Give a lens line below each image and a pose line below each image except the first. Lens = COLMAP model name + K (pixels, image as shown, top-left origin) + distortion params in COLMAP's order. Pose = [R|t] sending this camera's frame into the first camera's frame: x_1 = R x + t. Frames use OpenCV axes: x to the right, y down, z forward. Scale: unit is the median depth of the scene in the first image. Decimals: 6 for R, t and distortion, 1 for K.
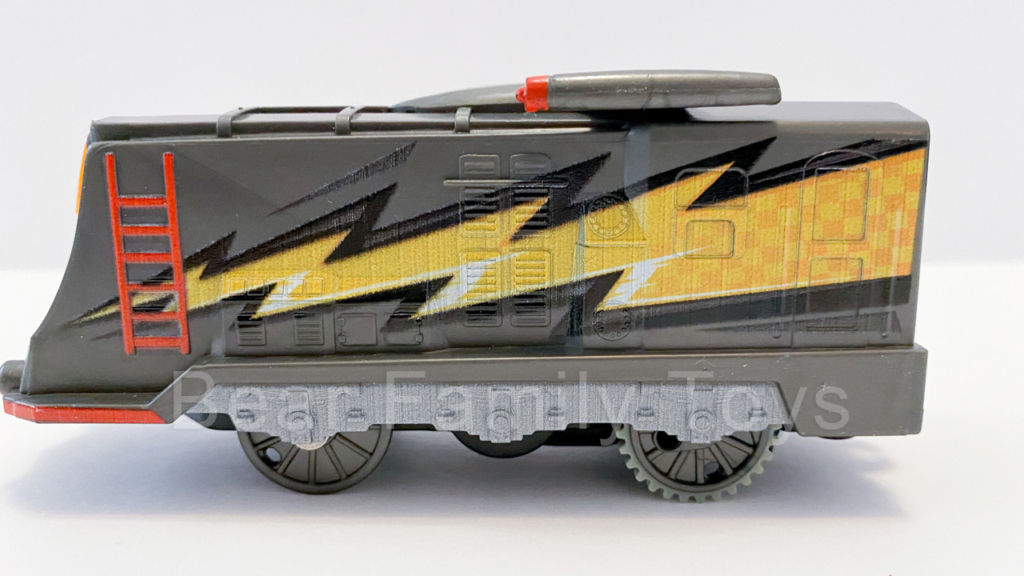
lens RADIAL K [[802.6, 0, 501.8], [0, 802.6, 294.3], [0, 0, 1]] dist [0.019382, -0.028170]
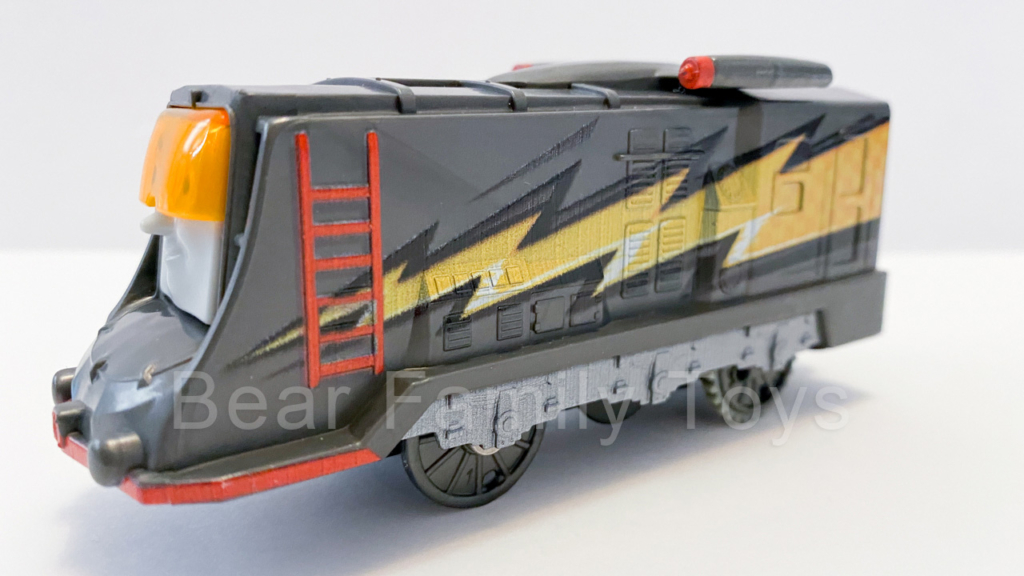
lens RADIAL K [[802.6, 0, 508.4], [0, 802.6, 288.7], [0, 0, 1]] dist [0.019382, -0.028170]
pose [[0.813824, -0.122021, 0.568157, -0.762677], [0.116657, 0.992108, 0.045973, -0.037129], [-0.569282, 0.028865, 0.821635, 0.244127]]
